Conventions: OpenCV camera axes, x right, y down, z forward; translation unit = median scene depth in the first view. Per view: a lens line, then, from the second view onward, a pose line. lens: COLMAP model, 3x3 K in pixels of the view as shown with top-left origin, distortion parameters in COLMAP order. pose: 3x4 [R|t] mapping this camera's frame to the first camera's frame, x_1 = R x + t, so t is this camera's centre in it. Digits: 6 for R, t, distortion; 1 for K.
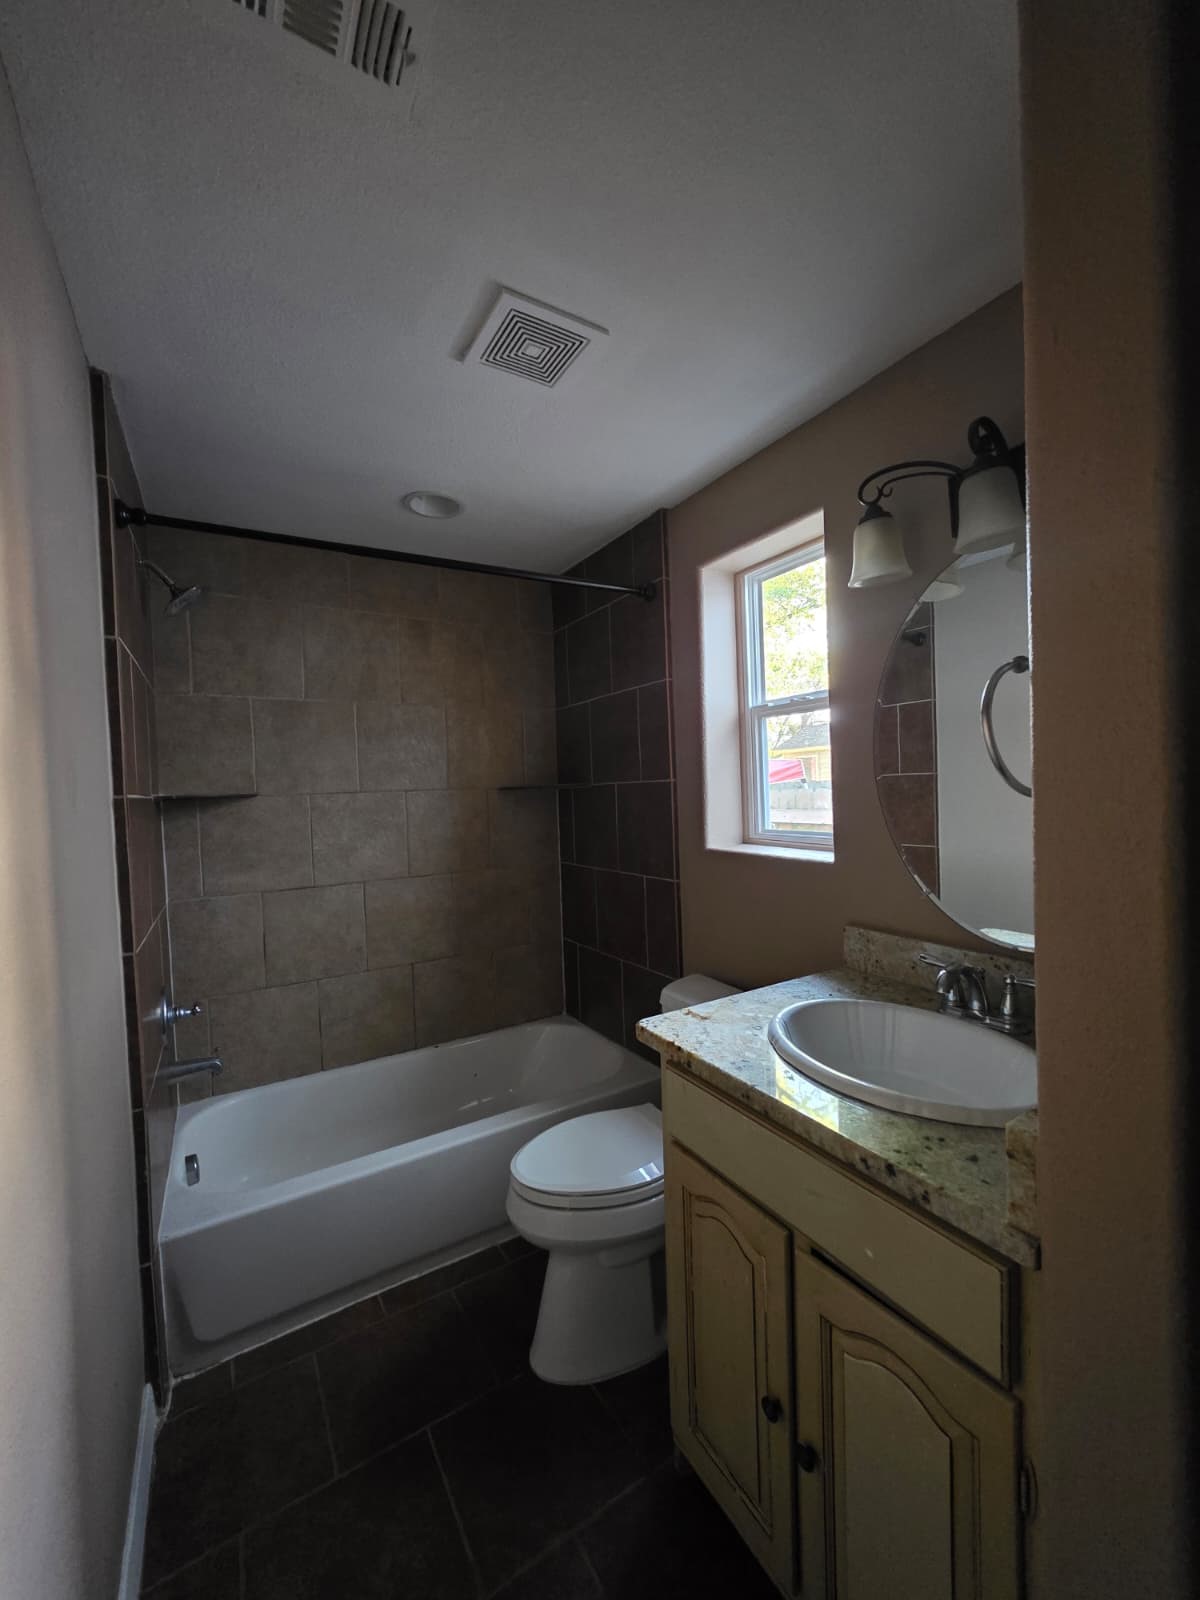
lens RADIAL K [[634.3, 0, 605.9], [0, 634.3, 806.3], [0, 0, 1]] dist [0.001264, 0.000304]
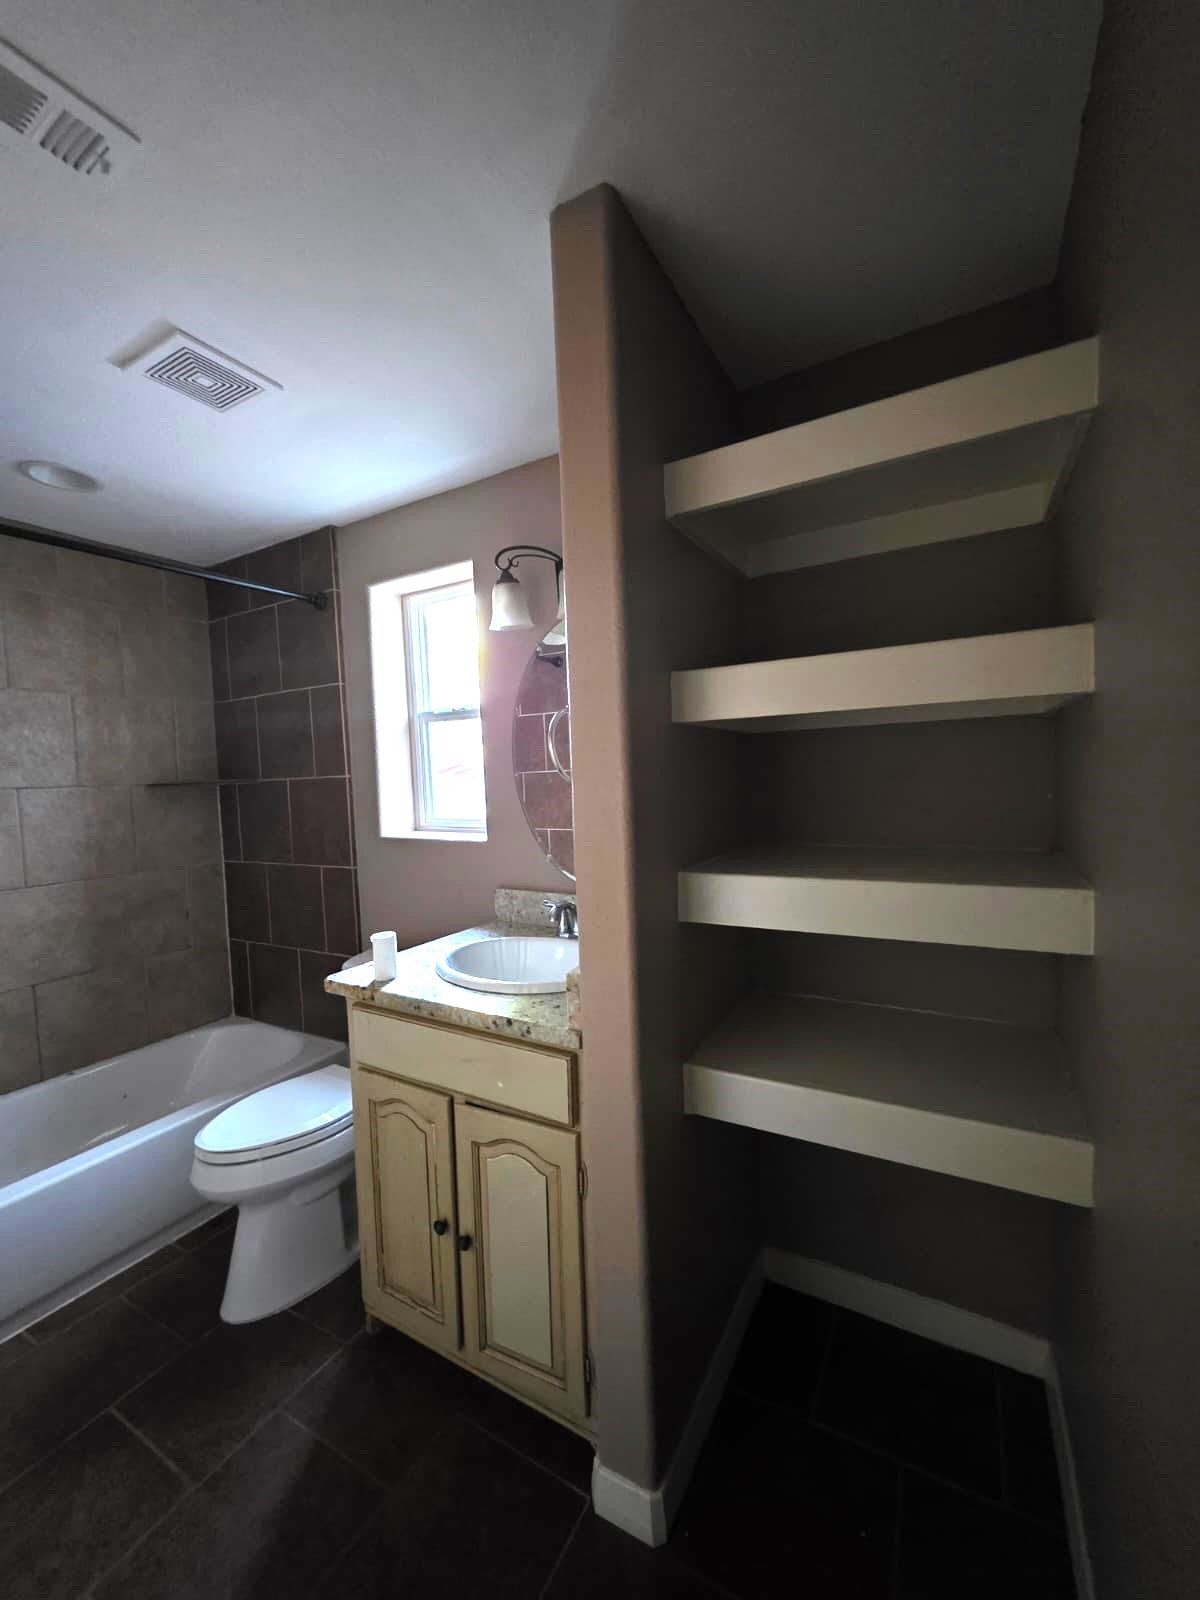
lens RADIAL K [[634.3, 0, 605.9], [0, 634.3, 806.3], [0, 0, 1]] dist [0.001264, 0.000304]
pose [[0.877207, -0.022898, 0.479565, -0.047395], [0.019805, 0.999738, 0.011508, 0.011117], [-0.479703, -0.000597, 0.877431, -0.273905]]
